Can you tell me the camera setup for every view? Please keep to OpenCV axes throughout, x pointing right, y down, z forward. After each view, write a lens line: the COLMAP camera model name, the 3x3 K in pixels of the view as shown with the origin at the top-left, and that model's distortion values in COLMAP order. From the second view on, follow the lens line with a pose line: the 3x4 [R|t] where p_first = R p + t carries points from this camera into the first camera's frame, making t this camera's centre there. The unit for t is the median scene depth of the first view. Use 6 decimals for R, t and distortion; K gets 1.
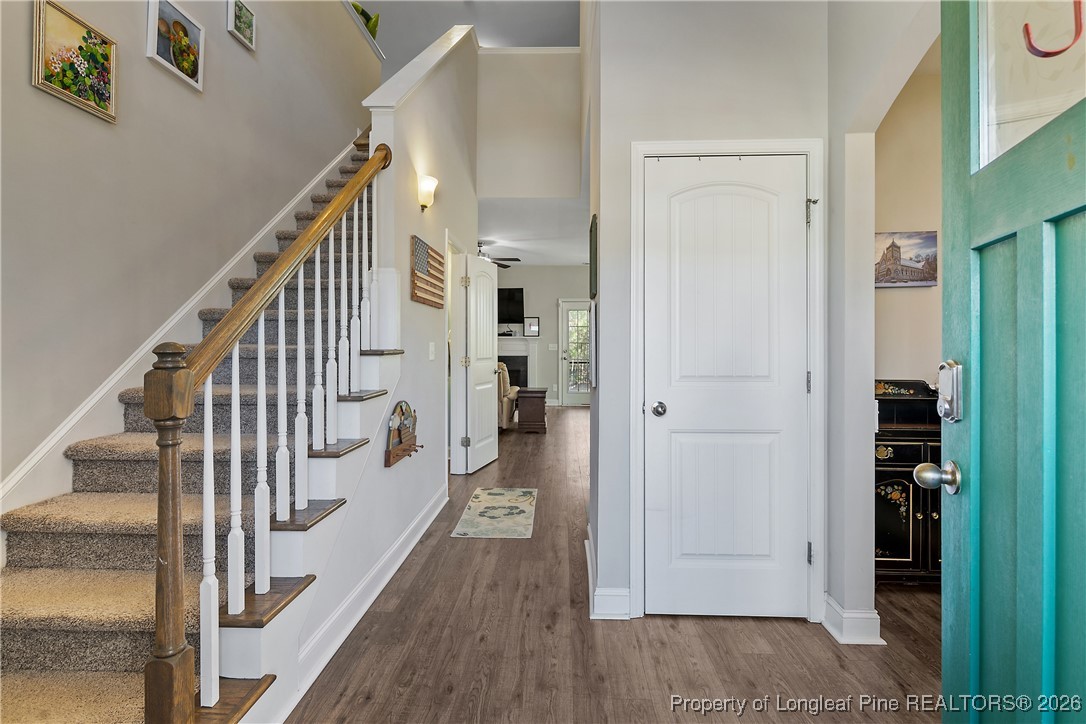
lens RADIAL K [[528.2, 0, 543.0], [0, 528.2, 362.0], [0, 0, 1]] dist [0.001956, -0.000512]
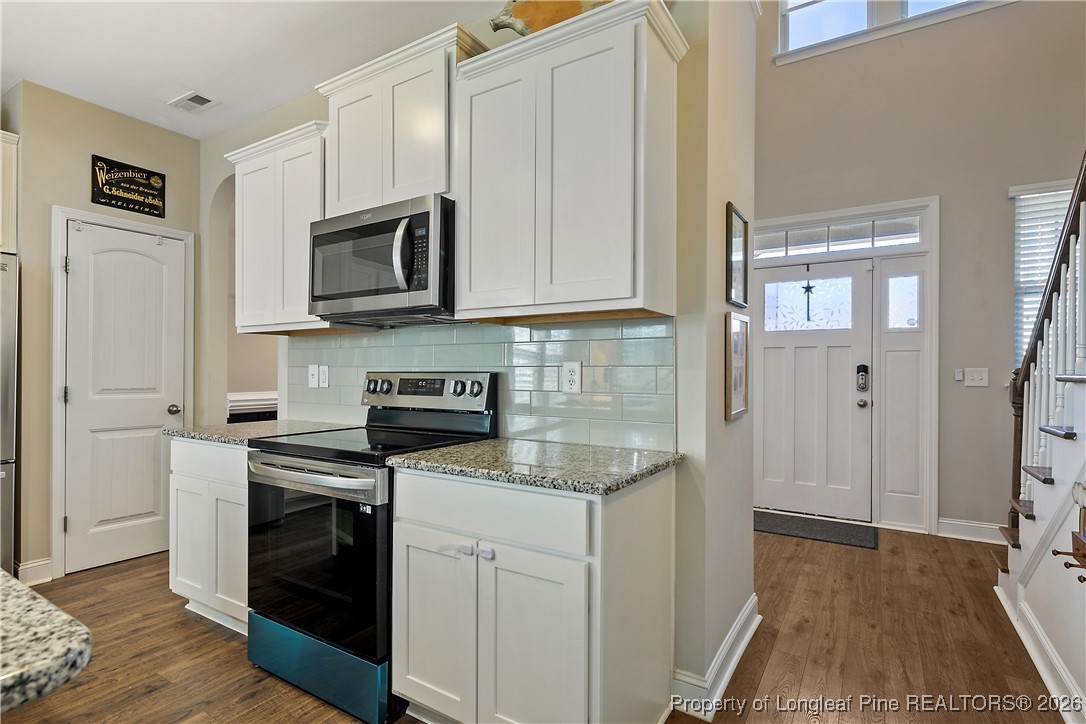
lens RADIAL K [[534.0, 0, 542.1], [0, 534.0, 370.1], [0, 0, 1]] dist [0.001738, -0.000258]
pose [[-0.868261, -0.005738, 0.496074, -0.038979], [0.008746, 0.999601, 0.026871, -0.038465], [-0.496030, 0.027670, -0.867864, 1.417721]]
